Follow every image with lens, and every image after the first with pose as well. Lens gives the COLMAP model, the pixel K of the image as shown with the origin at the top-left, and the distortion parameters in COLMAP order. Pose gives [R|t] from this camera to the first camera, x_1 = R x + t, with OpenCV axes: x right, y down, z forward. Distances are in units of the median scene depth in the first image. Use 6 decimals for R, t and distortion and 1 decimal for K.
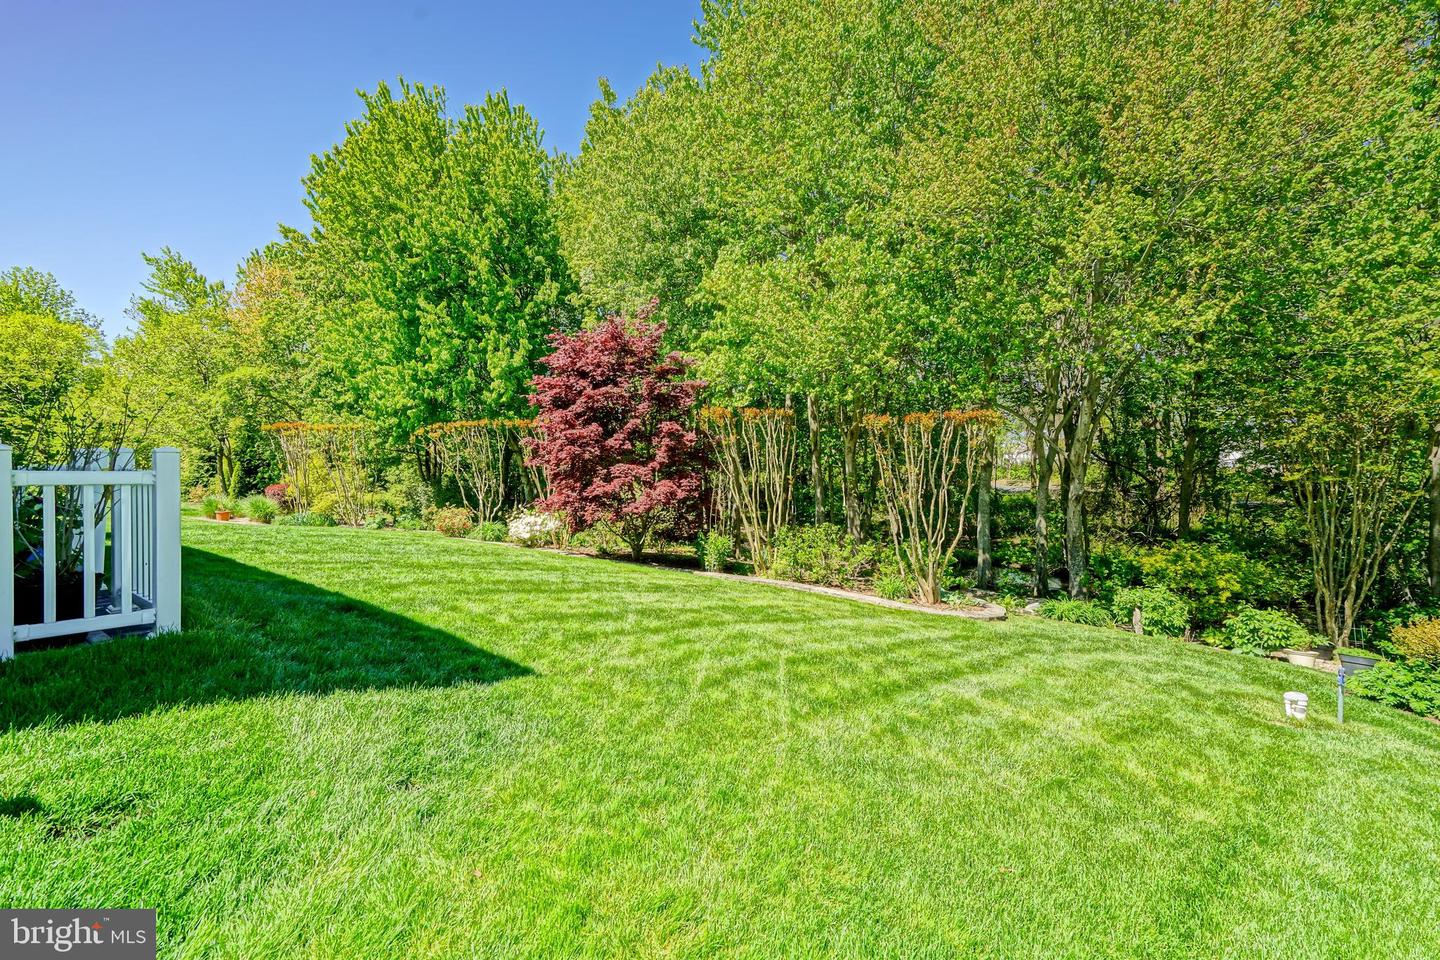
lens RADIAL K [[643.3, 0, 708.3], [0, 643.3, 471.0], [0, 0, 1]] dist [0.047179, -0.000373]
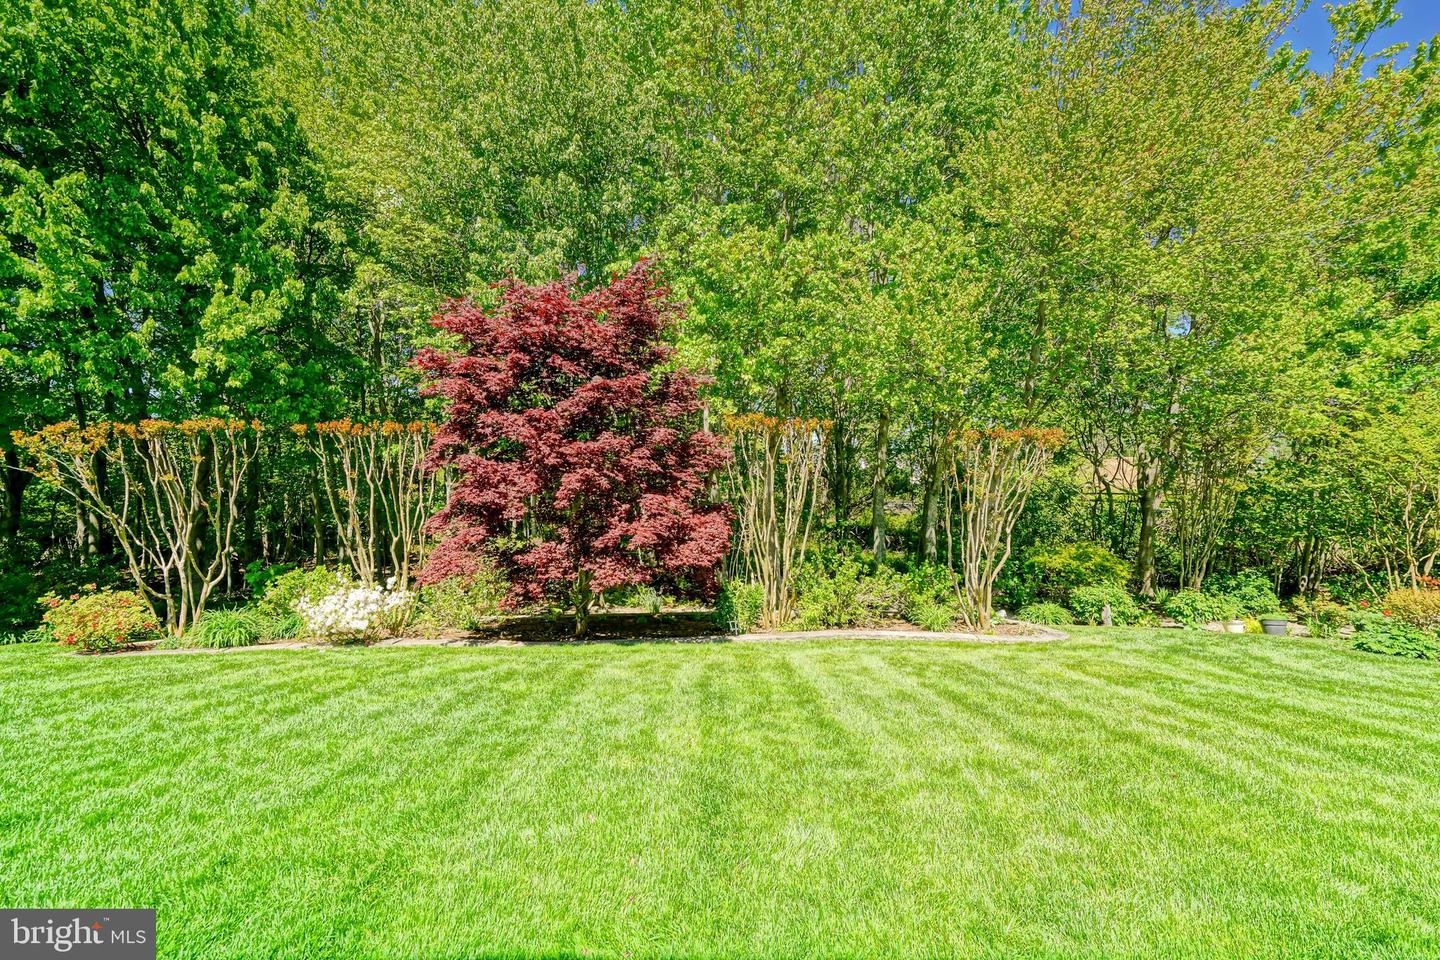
lens RADIAL K [[643.3, 0, 716.8], [0, 643.3, 476.9], [0, 0, 1]] dist [0.047179, -0.000373]
pose [[0.783620, -0.020800, 0.620893, -0.341759], [0.030367, 0.999527, -0.004842, -0.015892], [-0.620498, 0.022649, 0.783881, 0.305460]]
